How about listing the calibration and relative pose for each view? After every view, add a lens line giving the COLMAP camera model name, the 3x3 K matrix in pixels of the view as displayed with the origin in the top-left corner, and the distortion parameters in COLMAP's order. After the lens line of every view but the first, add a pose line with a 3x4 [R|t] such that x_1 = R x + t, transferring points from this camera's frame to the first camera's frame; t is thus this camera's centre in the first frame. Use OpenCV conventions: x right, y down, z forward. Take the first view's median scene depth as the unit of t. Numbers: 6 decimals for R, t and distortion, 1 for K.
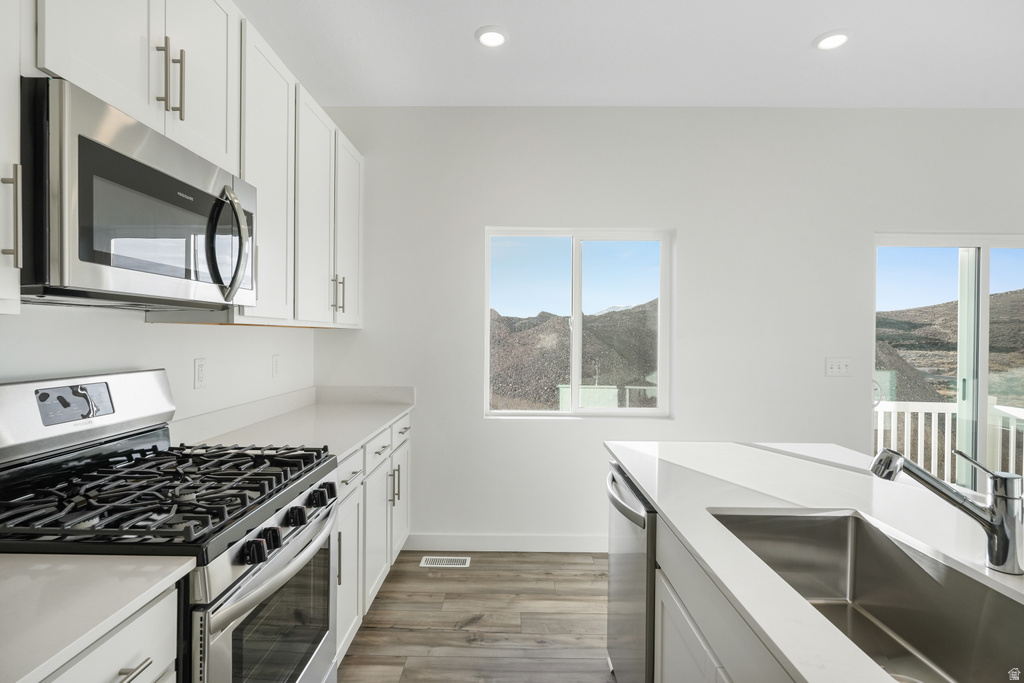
lens RADIAL K [[539.4, 0, 498.3], [0, 539.4, 339.0], [0, 0, 1]] dist [-0.000049, -0.000156]
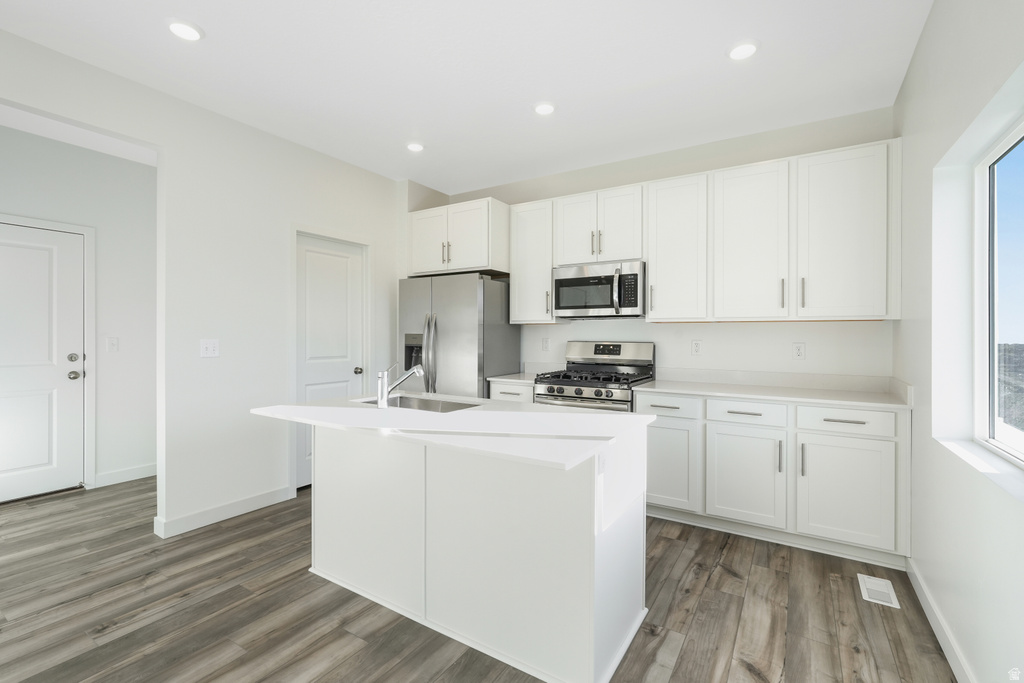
lens RADIAL K [[455.2, 0, 509.9], [0, 455.2, 337.1], [0, 0, 1]] dist [-0.014254, 0.000227]
pose [[-0.533087, -0.008195, -0.846021, 0.964374], [-0.016277, 0.999867, 0.000571, 0.028083], [0.845904, 0.014075, -0.533149, 1.046576]]
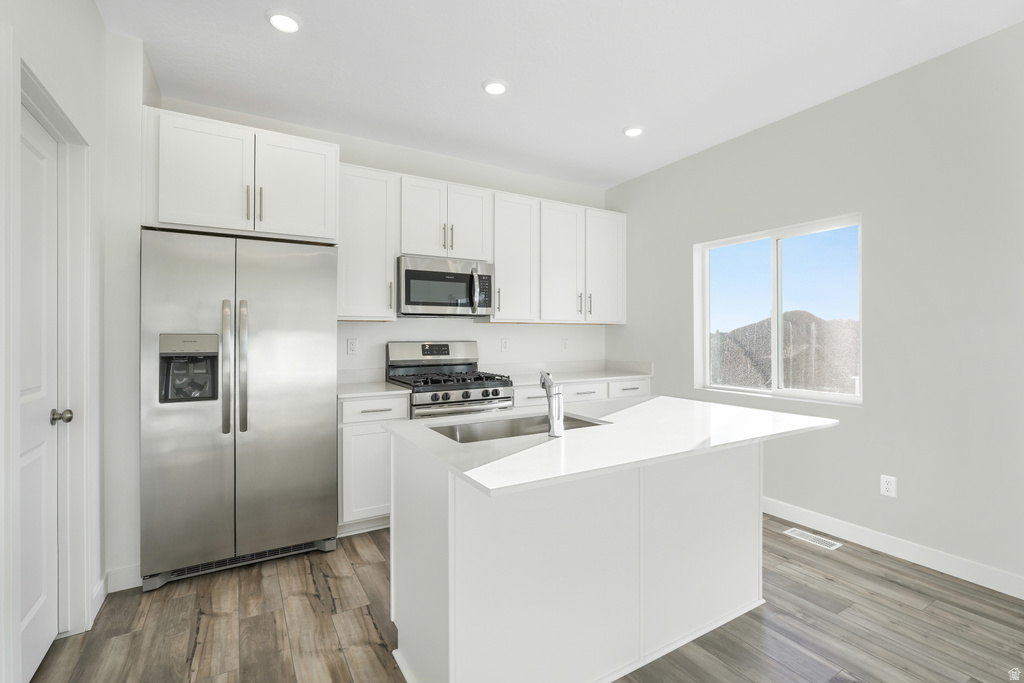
lens RADIAL K [[455.2, 0, 509.9], [0, 455.2, 337.1], [0, 0, 1]] dist [-0.014254, 0.000227]
pose [[0.513706, -0.007259, -0.857936, 0.868249], [-0.001169, 0.999957, -0.009160, 0.037385], [0.857966, 0.005708, 0.513675, 0.027225]]
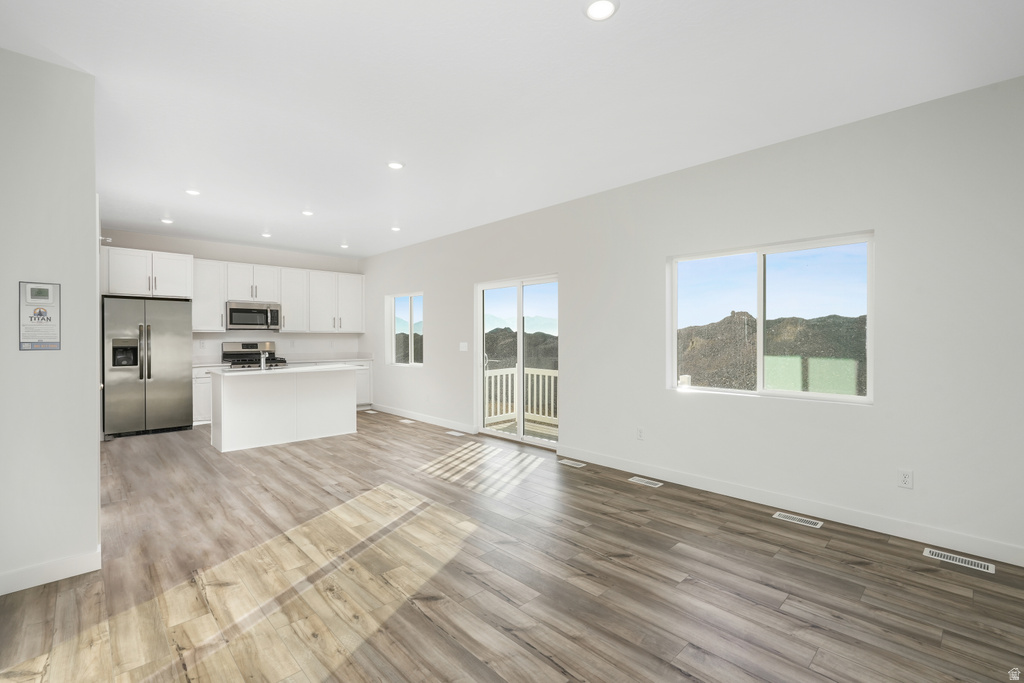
lens RADIAL K [[455.2, 0, 509.9], [0, 455.2, 337.1], [0, 0, 1]] dist [-0.014254, 0.000227]
pose [[0.680475, -0.006796, -0.732740, 2.643906], [-0.000436, 0.999953, -0.009679, 0.034759], [0.732771, 0.006906, 0.680440, -0.170440]]
